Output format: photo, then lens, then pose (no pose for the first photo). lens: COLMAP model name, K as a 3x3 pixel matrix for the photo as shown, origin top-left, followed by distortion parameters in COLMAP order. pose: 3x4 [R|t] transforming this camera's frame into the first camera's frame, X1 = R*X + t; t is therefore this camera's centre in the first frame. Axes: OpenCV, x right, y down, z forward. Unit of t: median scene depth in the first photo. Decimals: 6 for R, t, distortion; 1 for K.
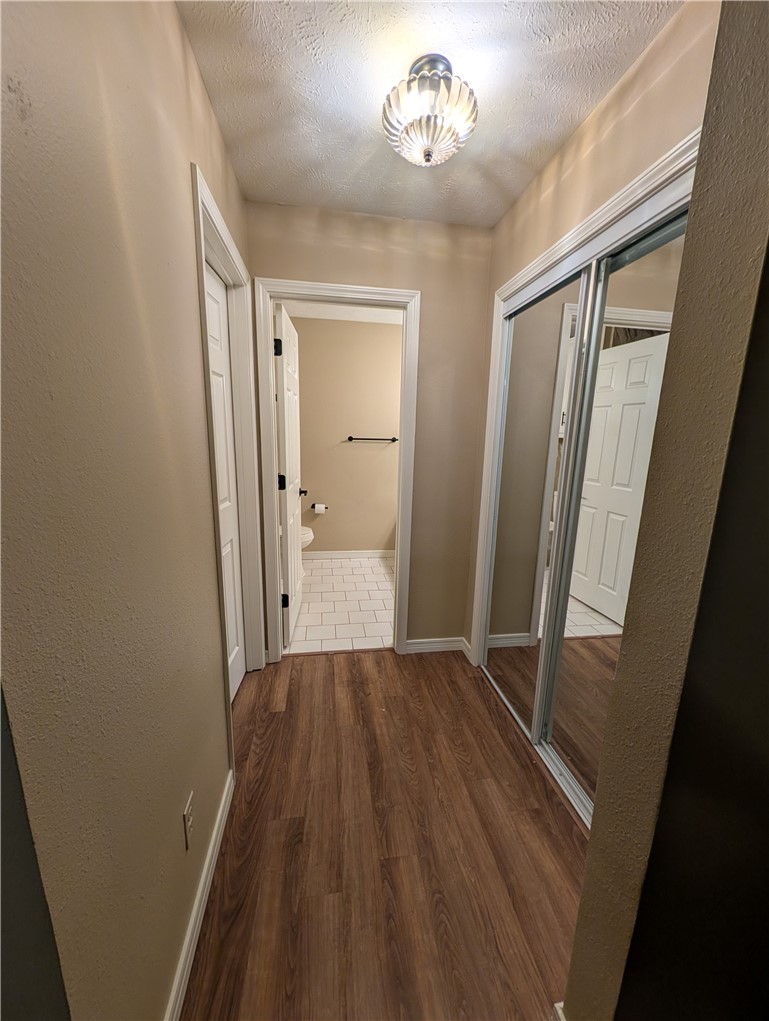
lens RADIAL K [[393.4, 0, 384.3], [0, 393.4, 514.1], [0, 0, 1]] dist [-0.000256, -0.000121]
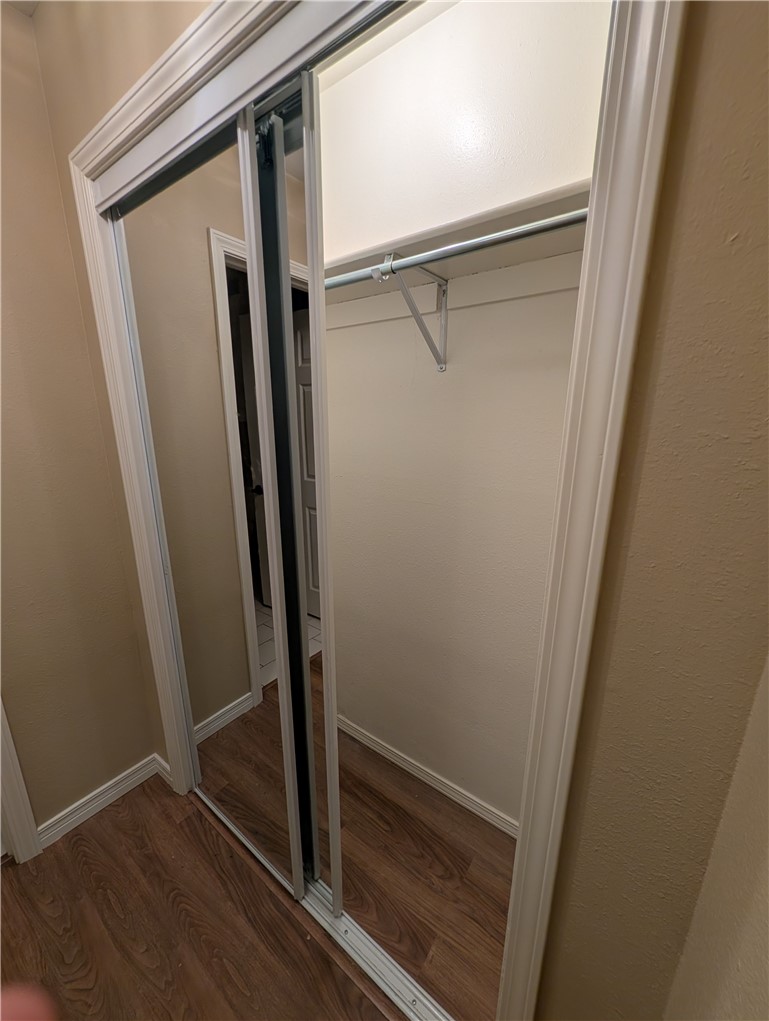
lens RADIAL K [[393.4, 0, 384.3], [0, 393.4, 514.1], [0, 0, 1]] dist [-0.000256, -0.000121]
pose [[0.709689, -0.193847, 0.677322, 0.132094], [0.151890, 0.980891, 0.121579, -0.103314], [-0.687947, 0.016595, 0.725571, 0.342120]]
